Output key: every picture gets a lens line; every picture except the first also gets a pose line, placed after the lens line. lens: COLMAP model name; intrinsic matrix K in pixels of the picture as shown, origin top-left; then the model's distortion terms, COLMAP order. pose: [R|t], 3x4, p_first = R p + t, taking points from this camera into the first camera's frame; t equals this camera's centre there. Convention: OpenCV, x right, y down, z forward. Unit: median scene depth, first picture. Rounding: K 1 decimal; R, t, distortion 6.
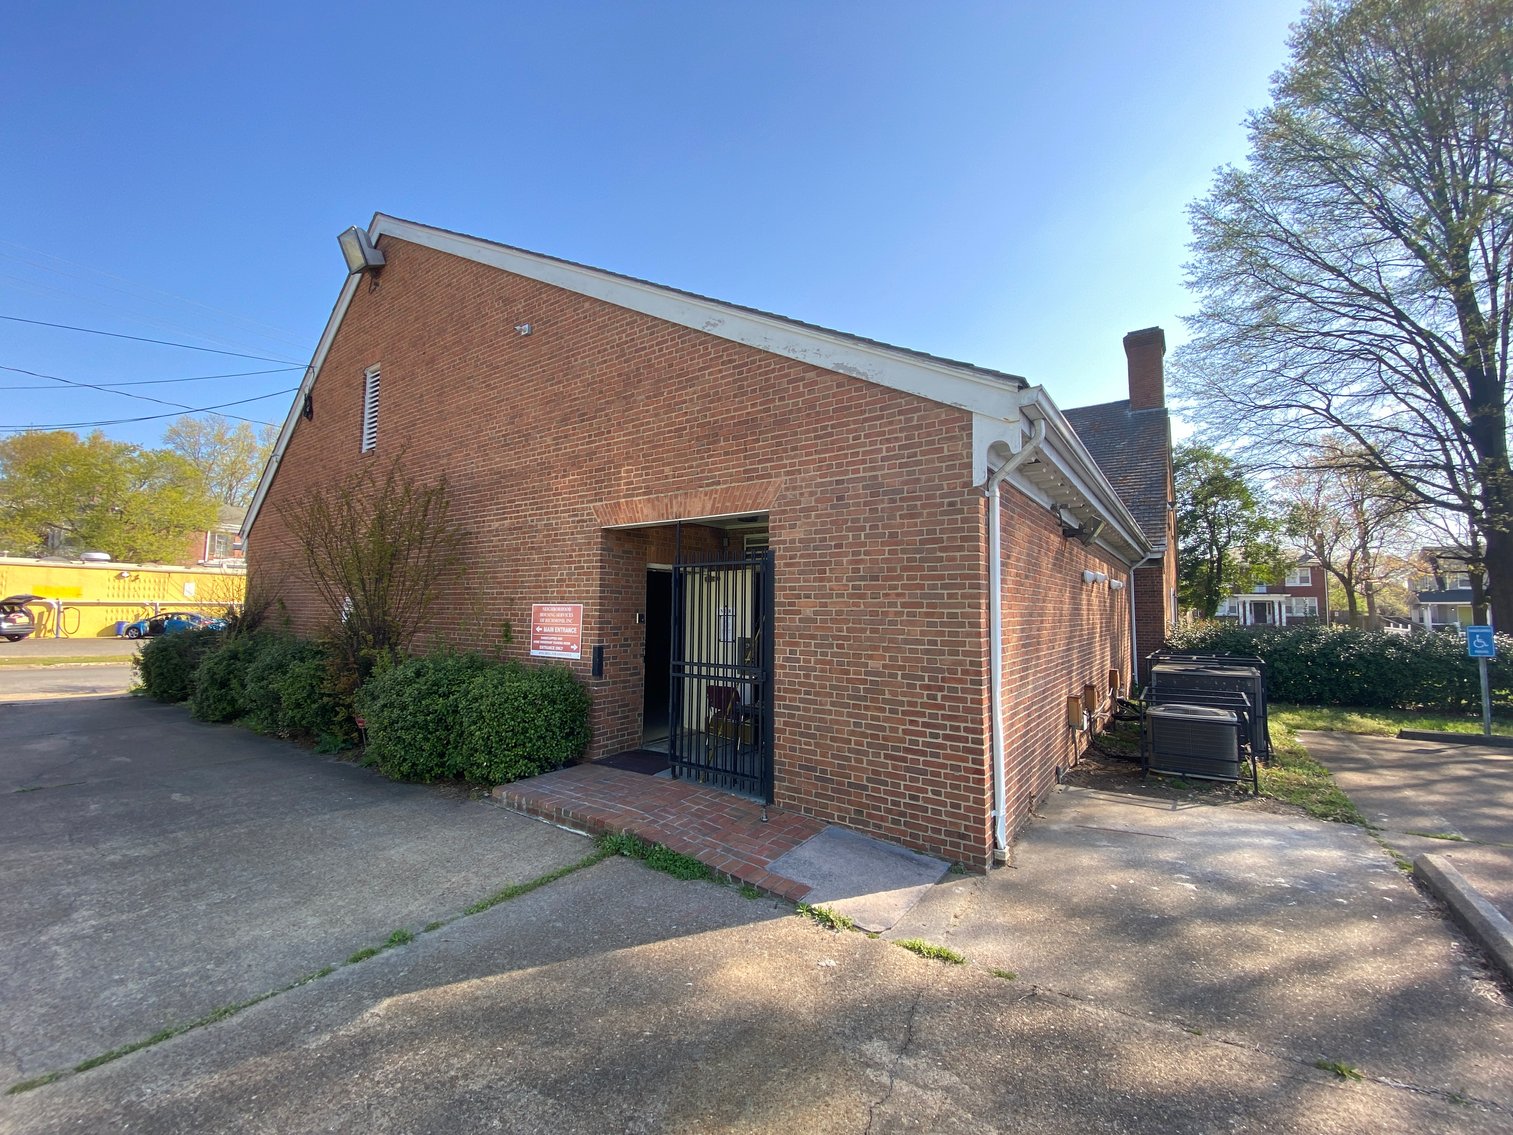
lens RADIAL K [[611.0, 0, 763.5], [0, 611.0, 559.7], [0, 0, 1]] dist [-0.021556, -0.003017]
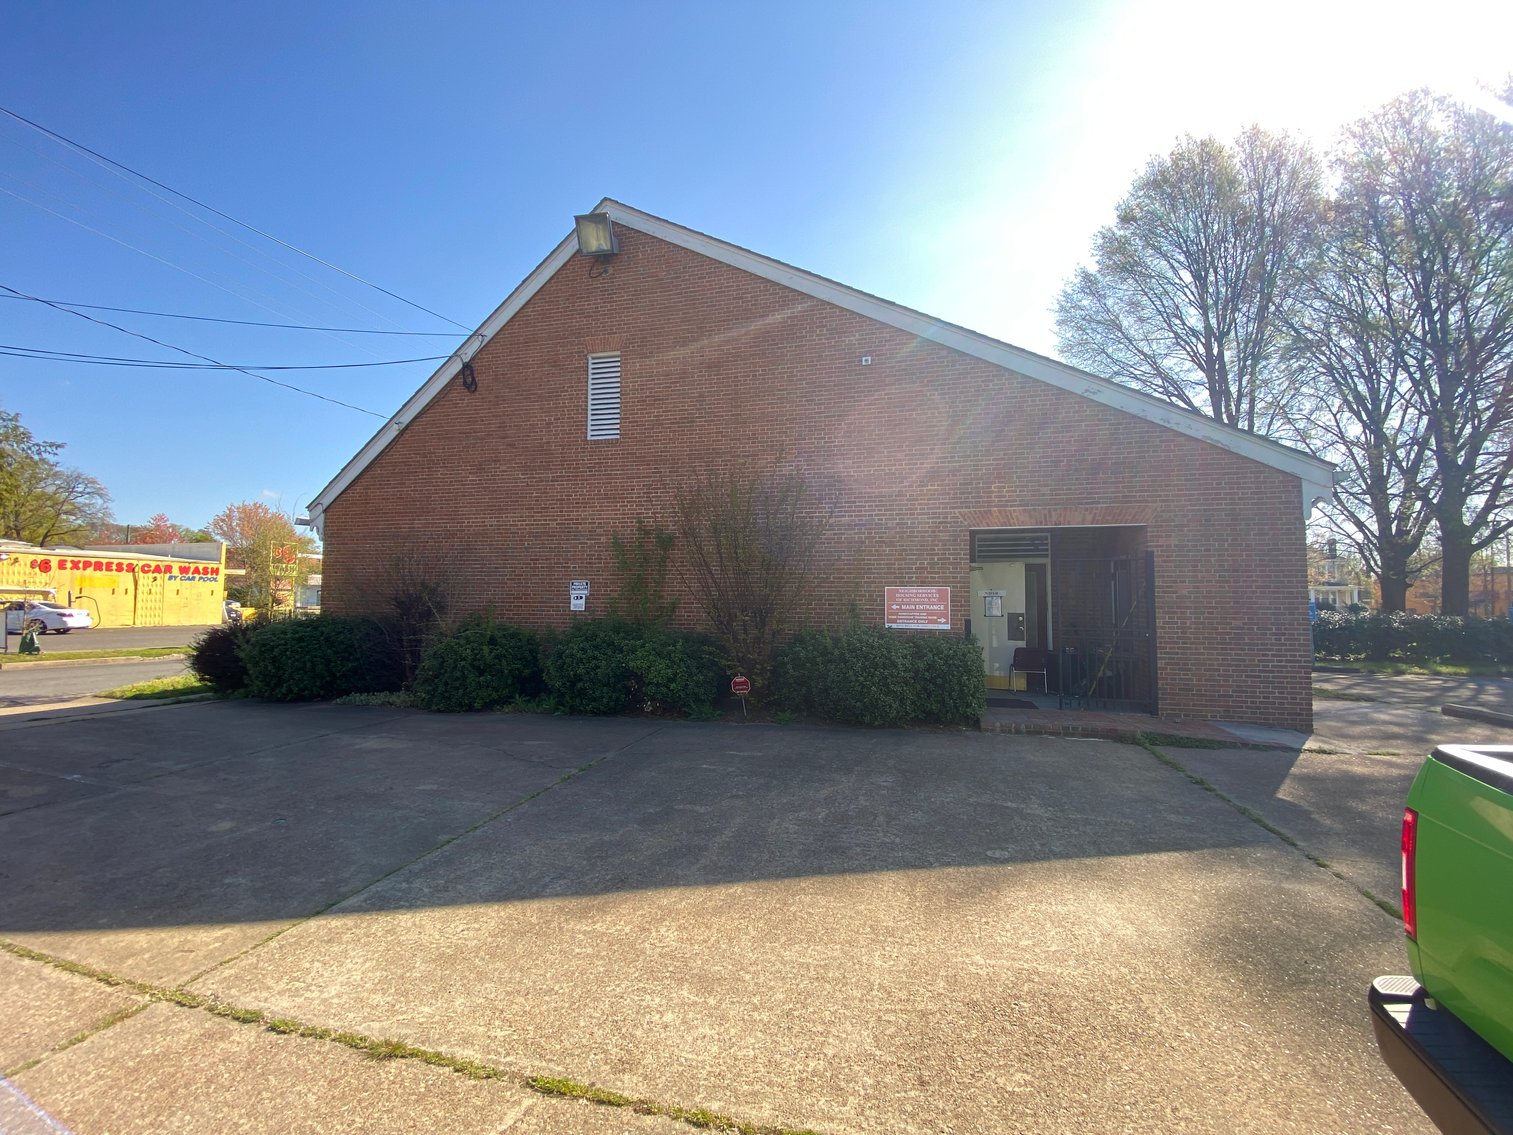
lens RADIAL K [[611.0, 0, 729.6], [0, 611.0, 567.5], [0, 0, 1]] dist [-0.021556, -0.003017]
pose [[0.942911, 0.021780, 0.332333, -1.637813], [-0.029349, 0.999411, 0.017771, 0.032199], [-0.331750, -0.026510, 0.942995, -0.081735]]
